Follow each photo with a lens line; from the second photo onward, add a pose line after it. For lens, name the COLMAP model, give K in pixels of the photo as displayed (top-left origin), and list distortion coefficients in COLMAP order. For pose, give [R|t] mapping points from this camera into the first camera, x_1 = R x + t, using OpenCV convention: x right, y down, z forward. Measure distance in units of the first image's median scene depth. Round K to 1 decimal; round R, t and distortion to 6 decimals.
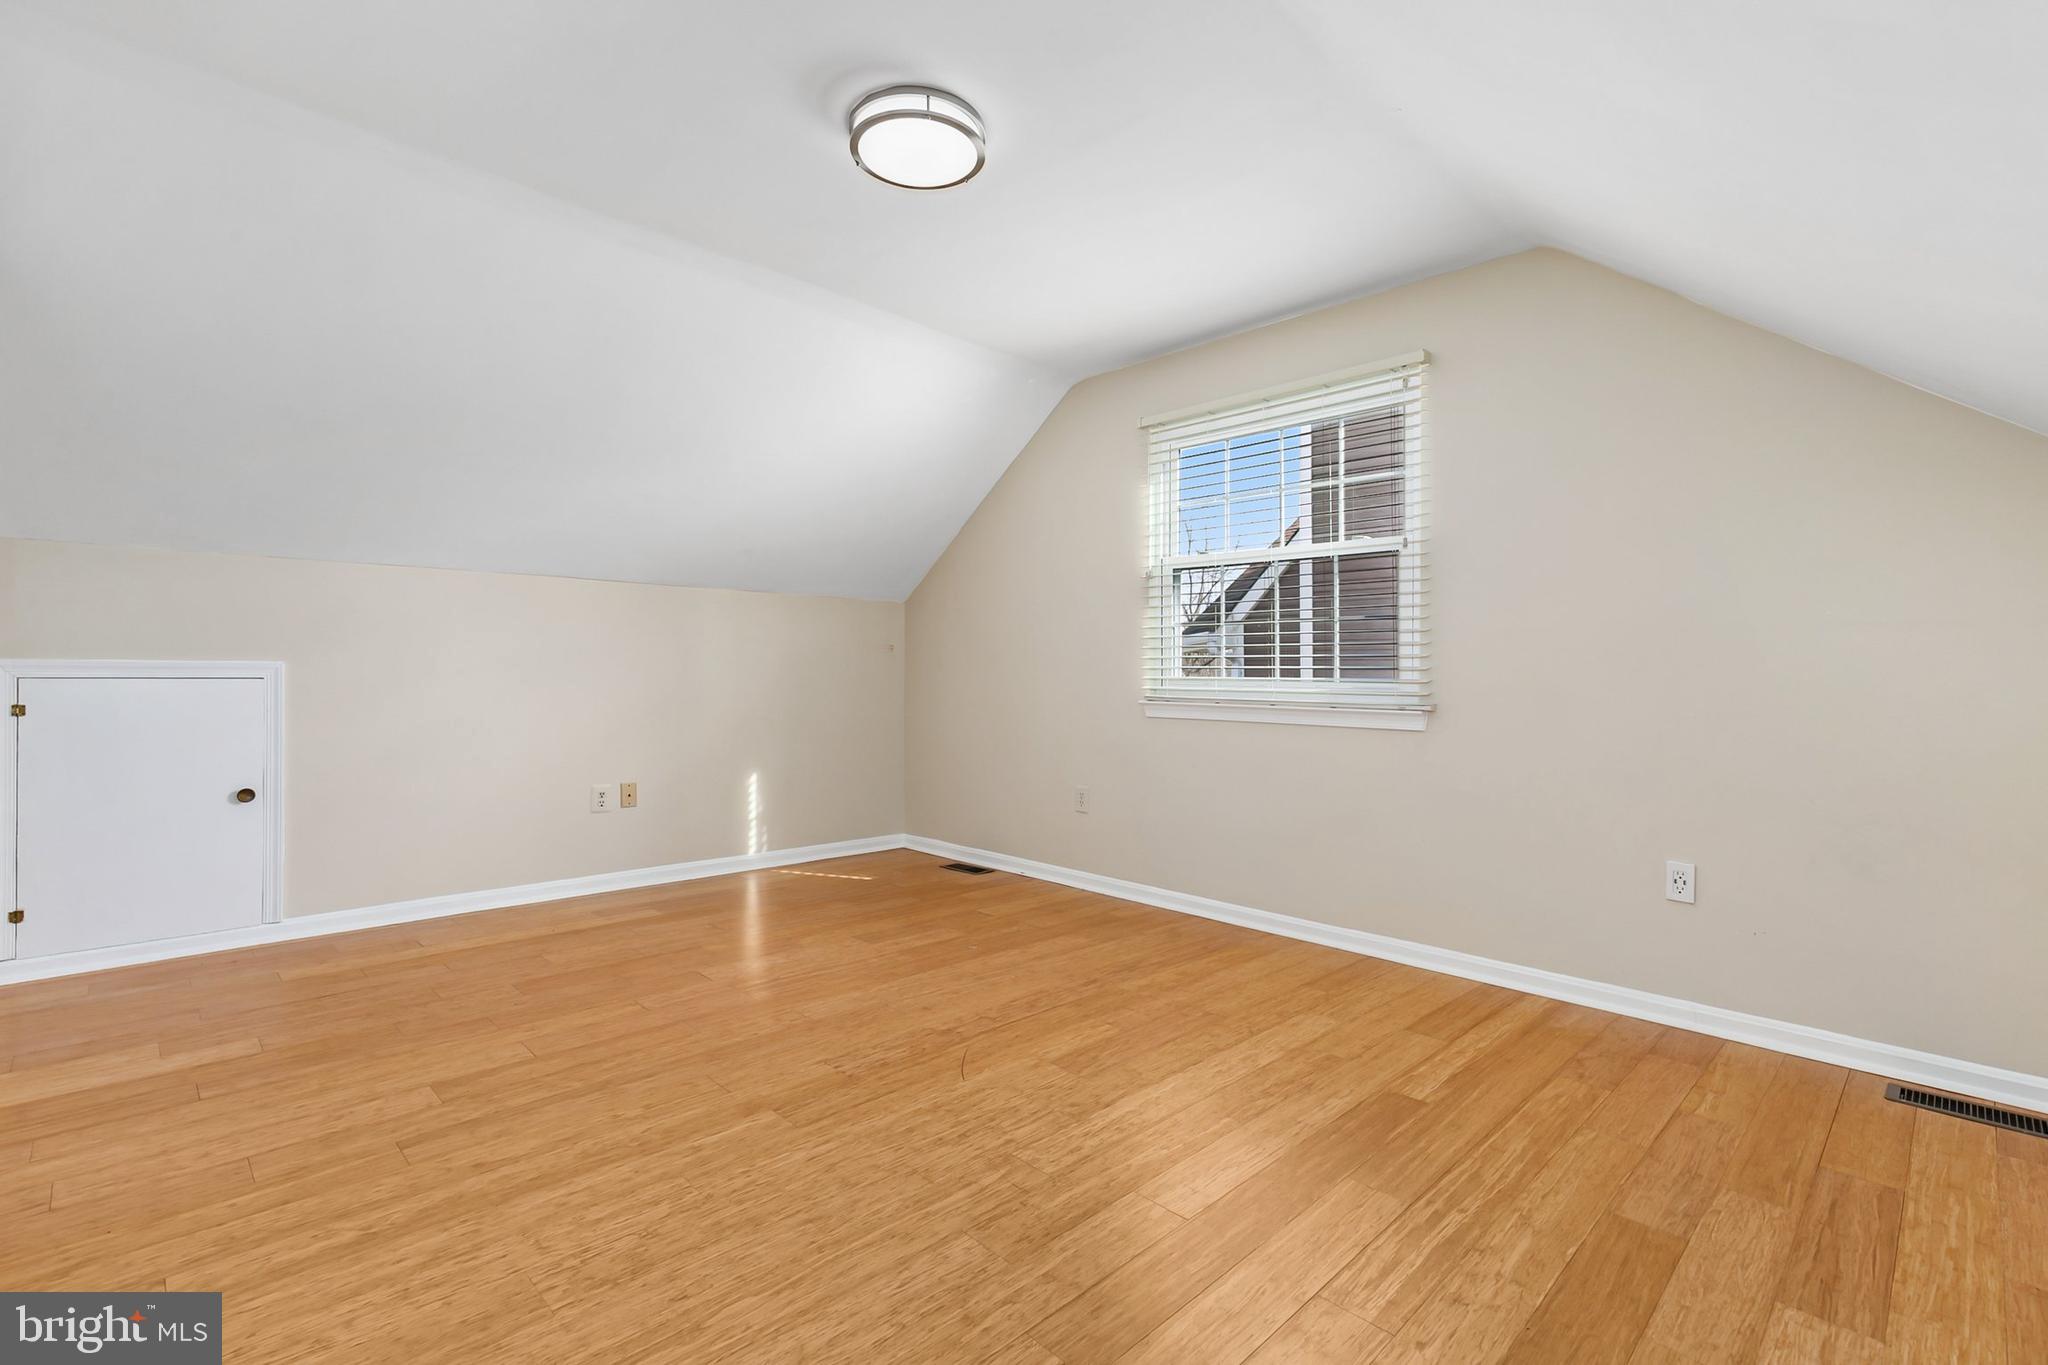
lens RADIAL K [[922.0, 0, 1018.1], [0, 922.0, 678.5], [0, 0, 1]] dist [0.008305, -0.000400]
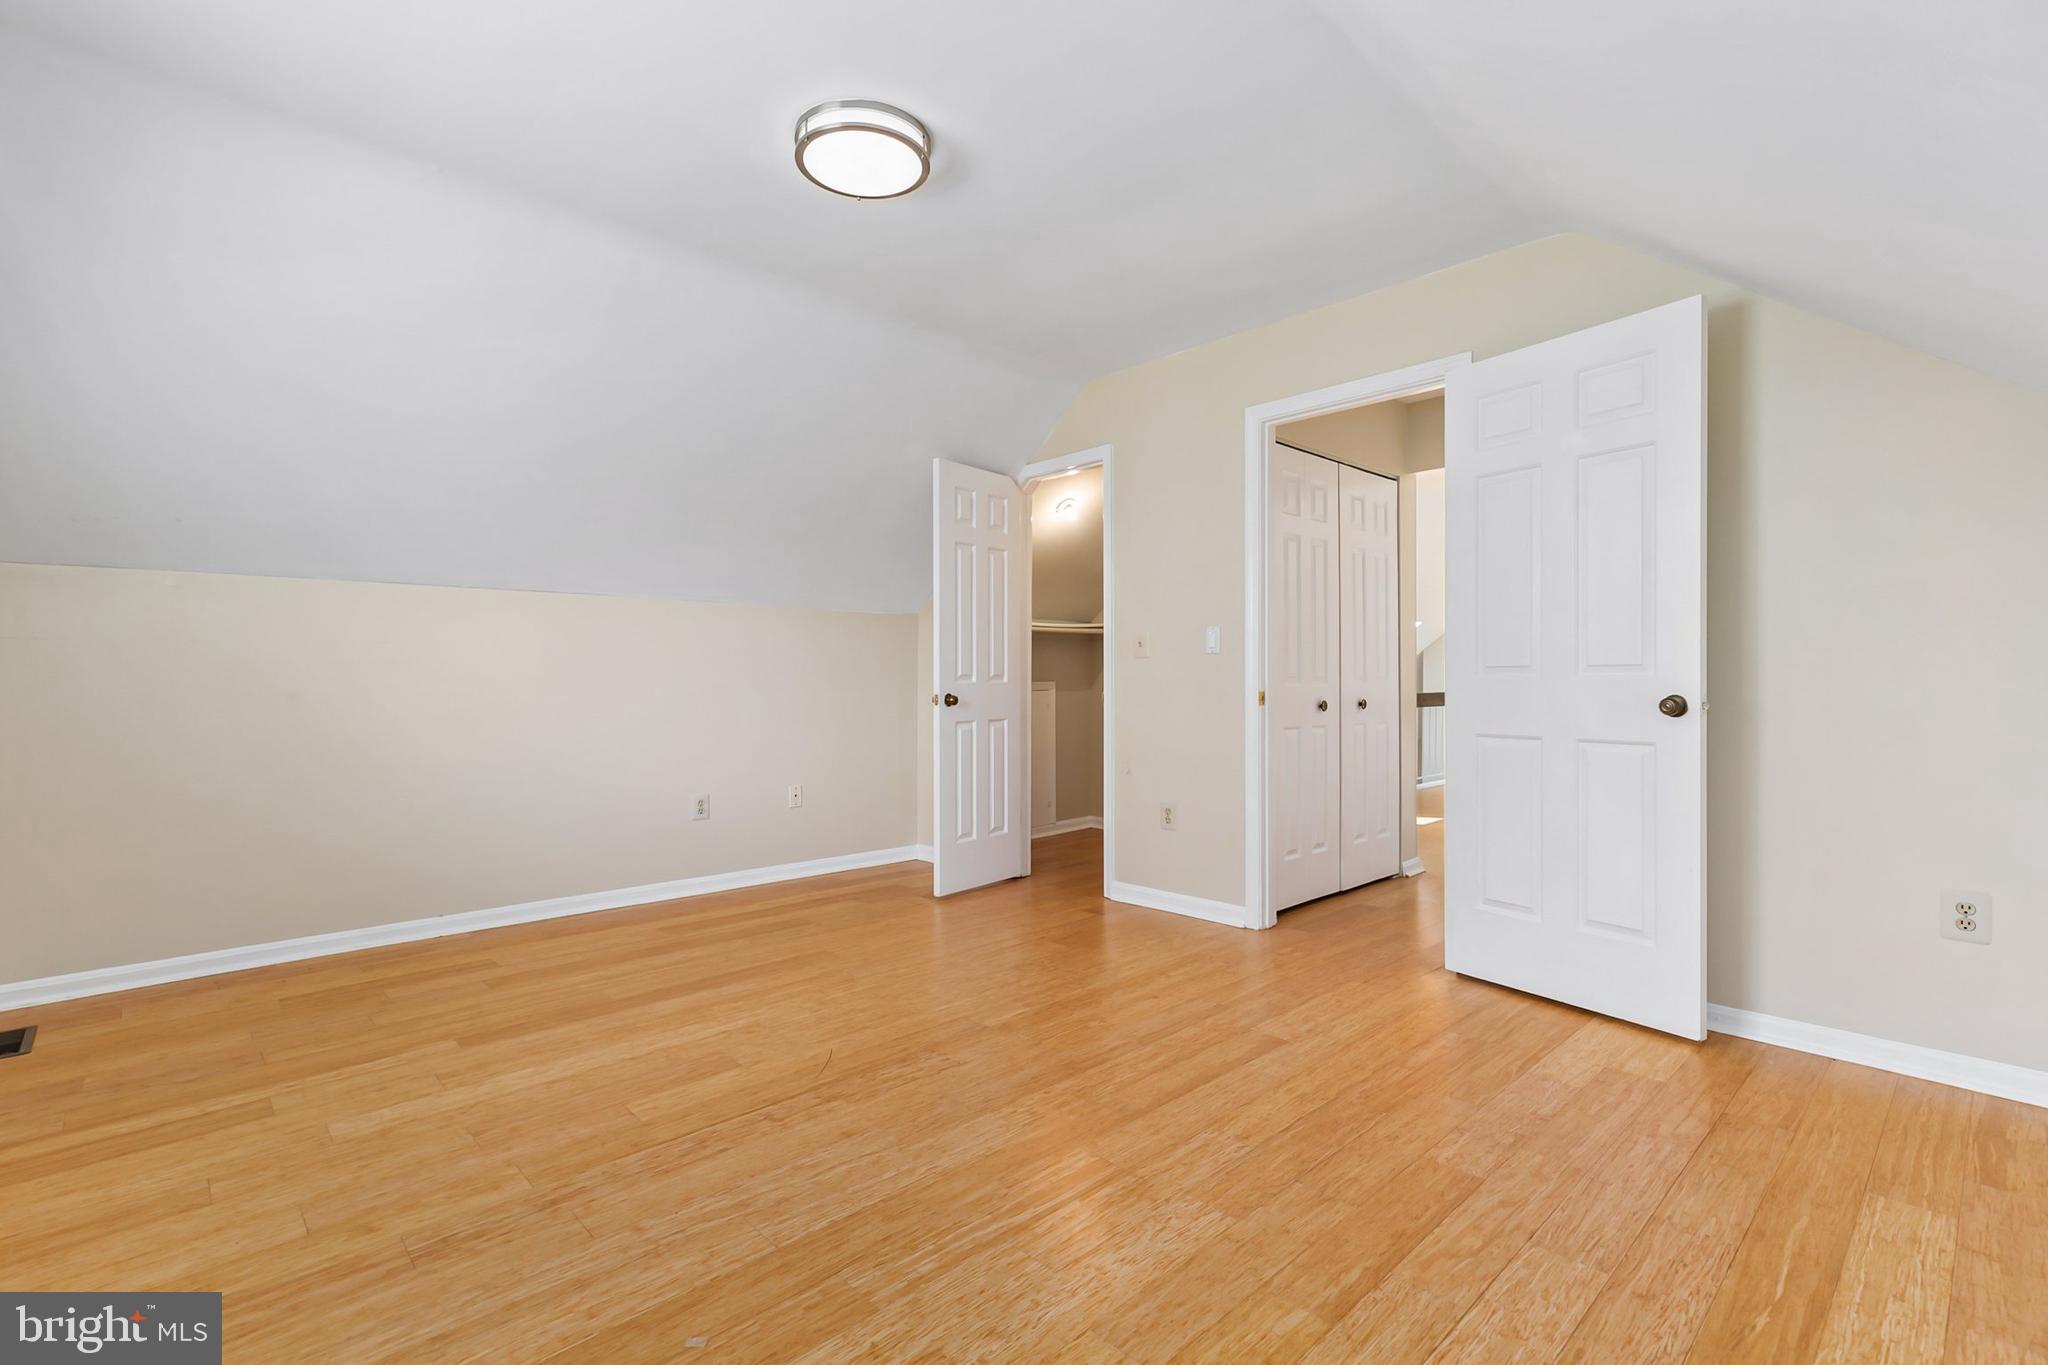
lens RADIAL K [[922.0, 0, 1018.1], [0, 922.0, 678.5], [0, 0, 1]] dist [0.008305, -0.000400]
pose [[-0.999865, -0.006753, 0.014967, -0.282821], [-0.006735, 0.999977, 0.001273, -0.018297], [-0.014976, 0.001172, -0.999887, 2.003457]]
